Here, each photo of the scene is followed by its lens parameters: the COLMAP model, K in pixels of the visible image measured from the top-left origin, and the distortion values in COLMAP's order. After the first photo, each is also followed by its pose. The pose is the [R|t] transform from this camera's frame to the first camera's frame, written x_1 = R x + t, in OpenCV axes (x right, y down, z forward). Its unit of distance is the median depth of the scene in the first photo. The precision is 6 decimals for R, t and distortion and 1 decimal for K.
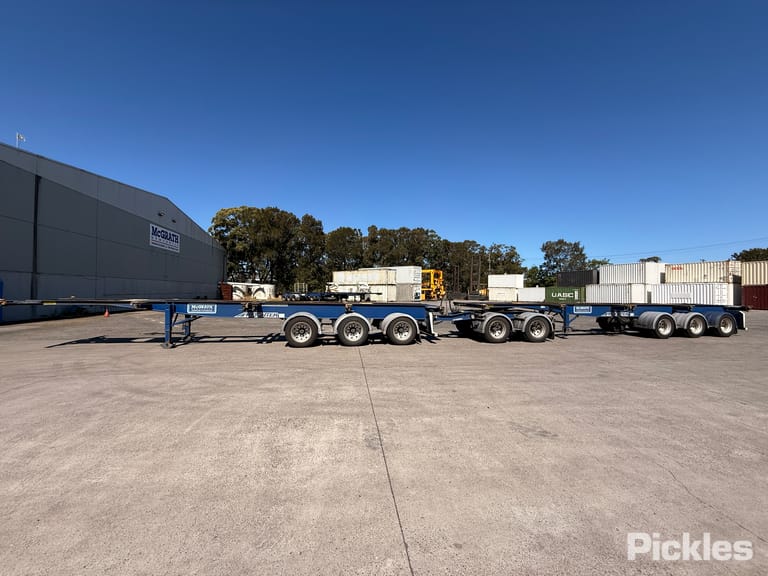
lens RADIAL K [[301.2, 0, 385.1], [0, 301.2, 286.8], [0, 0, 1]] dist [-0.002365, -0.000014]
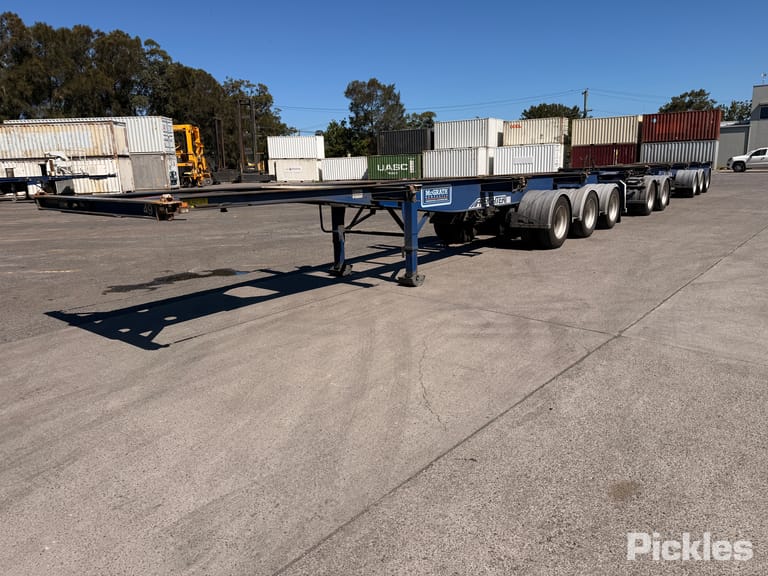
lens RADIAL K [[546.8, 0, 379.5], [0, 546.8, 283.8], [0, 0, 1]] dist [0.046252, -0.052741]
pose [[0.759223, -0.168702, 0.628586, -0.240251], [0.029786, 0.973816, 0.225379, 0.004786], [-0.650148, -0.152390, 0.744368, 0.060205]]
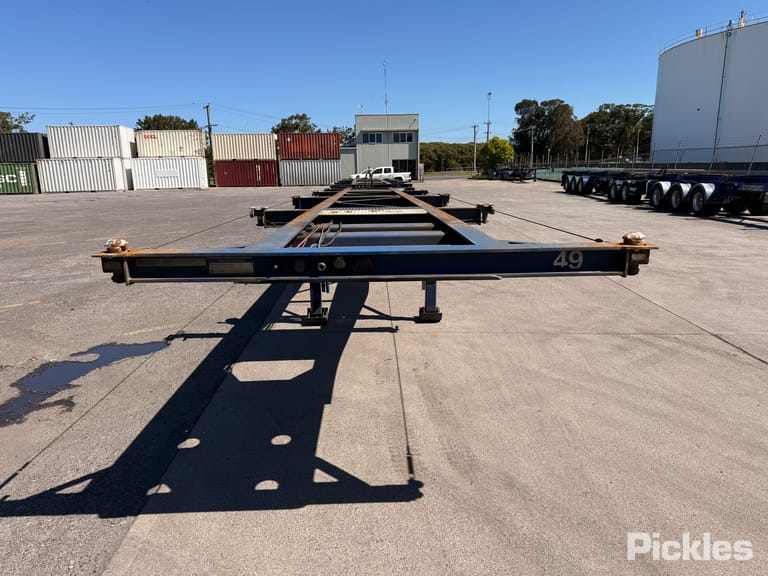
lens RADIAL K [[546.8, 0, 388.0], [0, 546.8, 289.9], [0, 0, 1]] dist [0.046252, -0.052741]
pose [[0.154694, -0.223414, 0.962370, -0.263408], [0.005800, 0.974284, 0.225247, 0.003358], [-0.987945, -0.029263, 0.152011, 0.160822]]
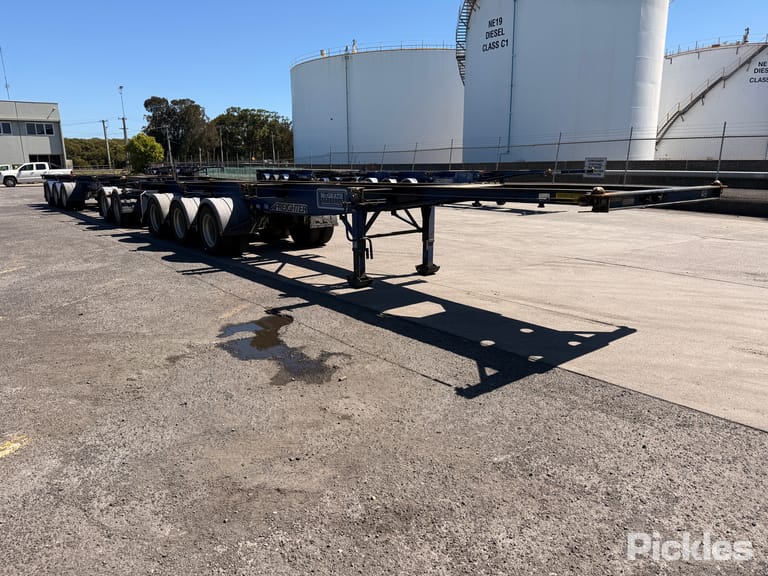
lens RADIAL K [[546.8, 0, 380.8], [0, 546.8, 294.0], [0, 0, 1]] dist [0.046252, -0.052741]
pose [[-0.485317, -0.204795, 0.850016, -0.279804], [-0.006316, 0.972977, 0.230814, 0.006083], [-0.874316, 0.106649, -0.473496, 0.267012]]
